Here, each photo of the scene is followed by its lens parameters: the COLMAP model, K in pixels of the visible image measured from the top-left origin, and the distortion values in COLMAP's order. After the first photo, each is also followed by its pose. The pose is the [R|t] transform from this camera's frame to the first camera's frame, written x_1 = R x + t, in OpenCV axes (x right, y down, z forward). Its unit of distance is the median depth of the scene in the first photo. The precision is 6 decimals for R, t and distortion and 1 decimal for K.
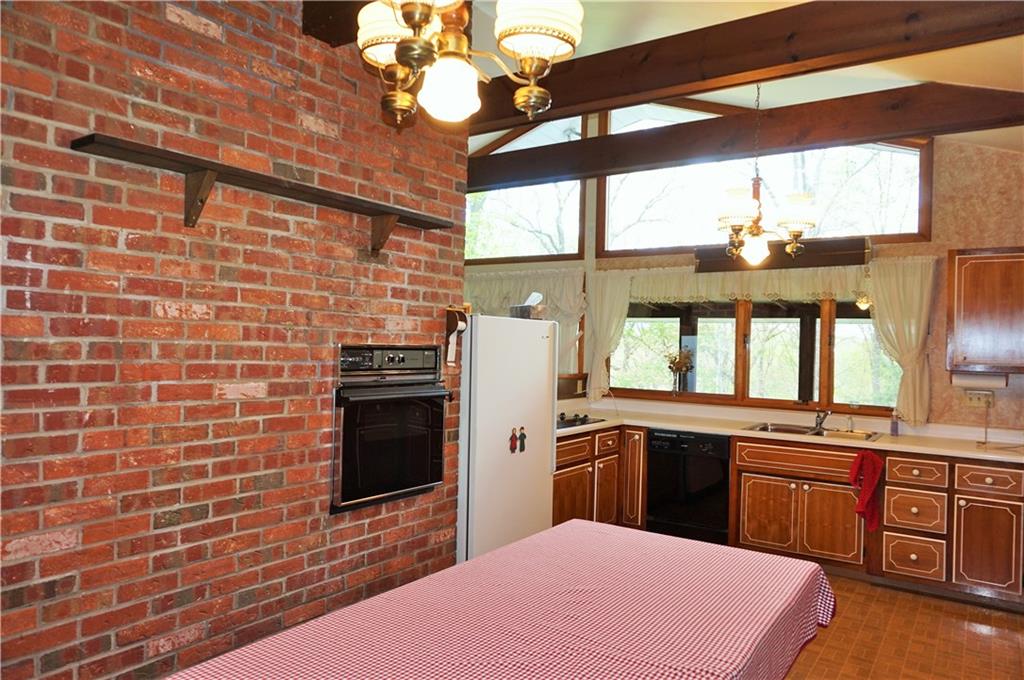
lens RADIAL K [[691.5, 0, 520.2], [0, 691.5, 340.7], [0, 0, 1]] dist [-0.021405, 0.029606]
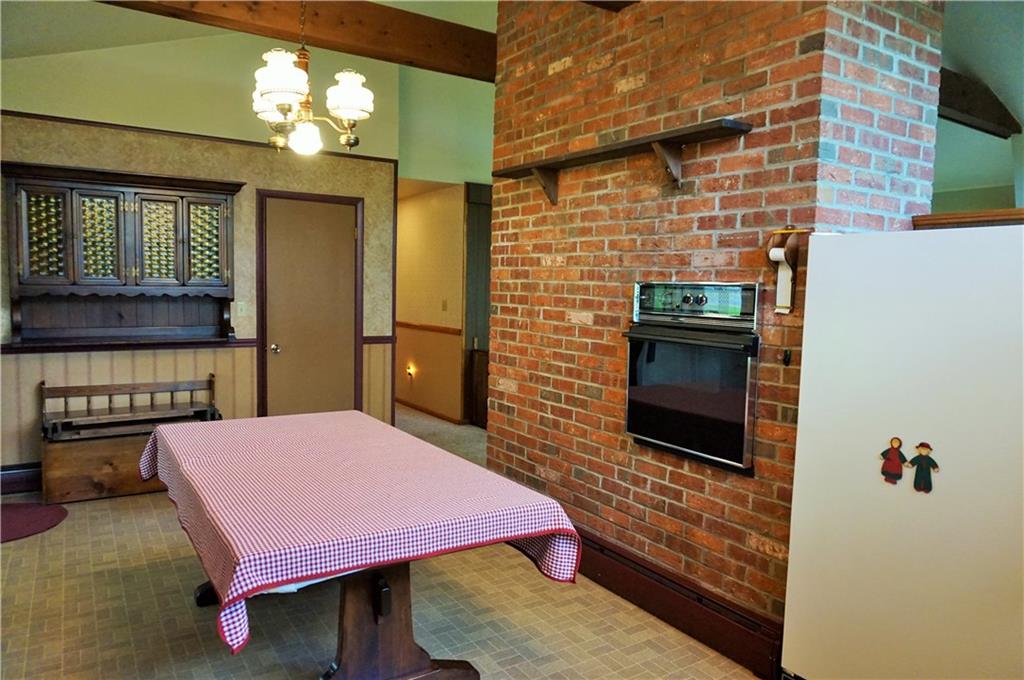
lens RADIAL K [[691.5, 0, 510.5], [0, 691.5, 340.1], [0, 0, 1]] dist [-0.021405, 0.029606]
pose [[-0.376973, 0.034839, -0.925569, 0.562593], [-0.033930, 0.998102, 0.051389, 0.032017], [0.925603, 0.050777, -0.375075, 0.870832]]
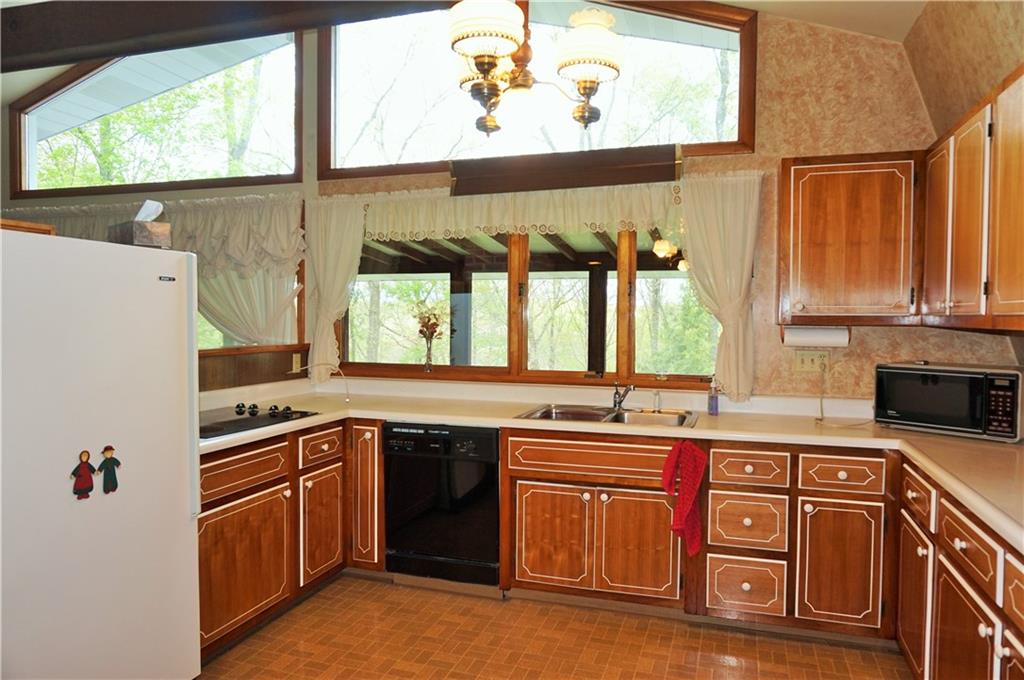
lens RADIAL K [[691.5, 0, 507.5], [0, 691.5, 338.7], [0, 0, 1]] dist [-0.021405, 0.029606]
pose [[0.962998, -0.027332, 0.268119, 0.152447], [0.017055, 0.999031, 0.040585, 0.025262], [-0.268968, -0.034510, 0.962531, 0.397227]]
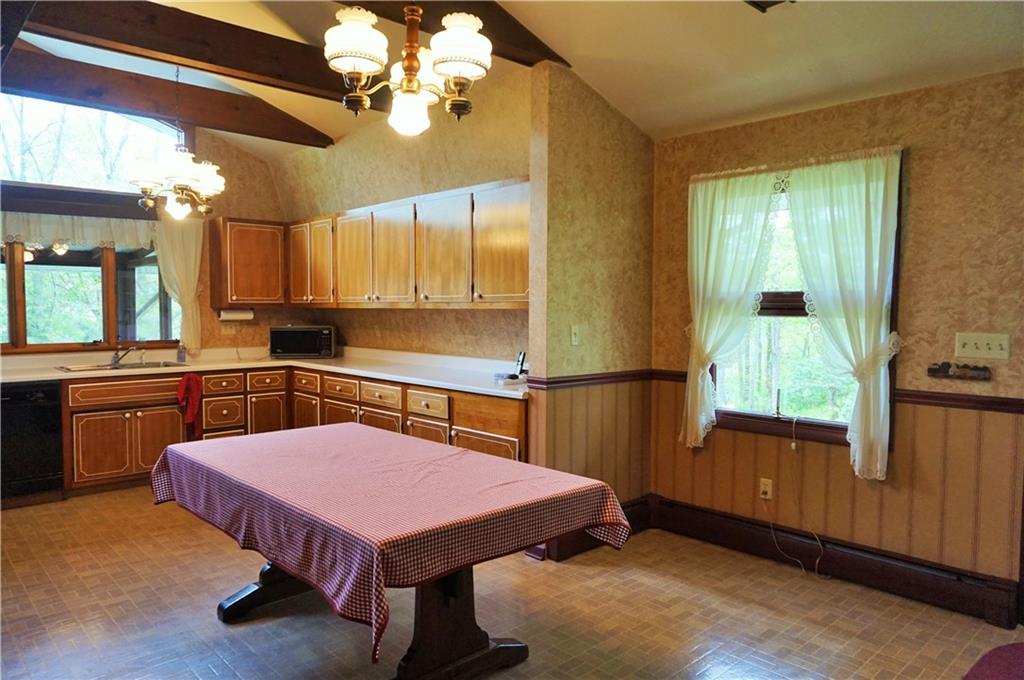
lens RADIAL K [[691.5, 0, 511.9], [0, 691.5, 336.9], [0, 0, 1]] dist [-0.021405, 0.029606]
pose [[0.241379, -0.070541, 0.967864, -0.588544], [0.002630, 0.997398, 0.072038, 0.005083], [-0.970427, -0.014843, 0.240936, 0.140658]]
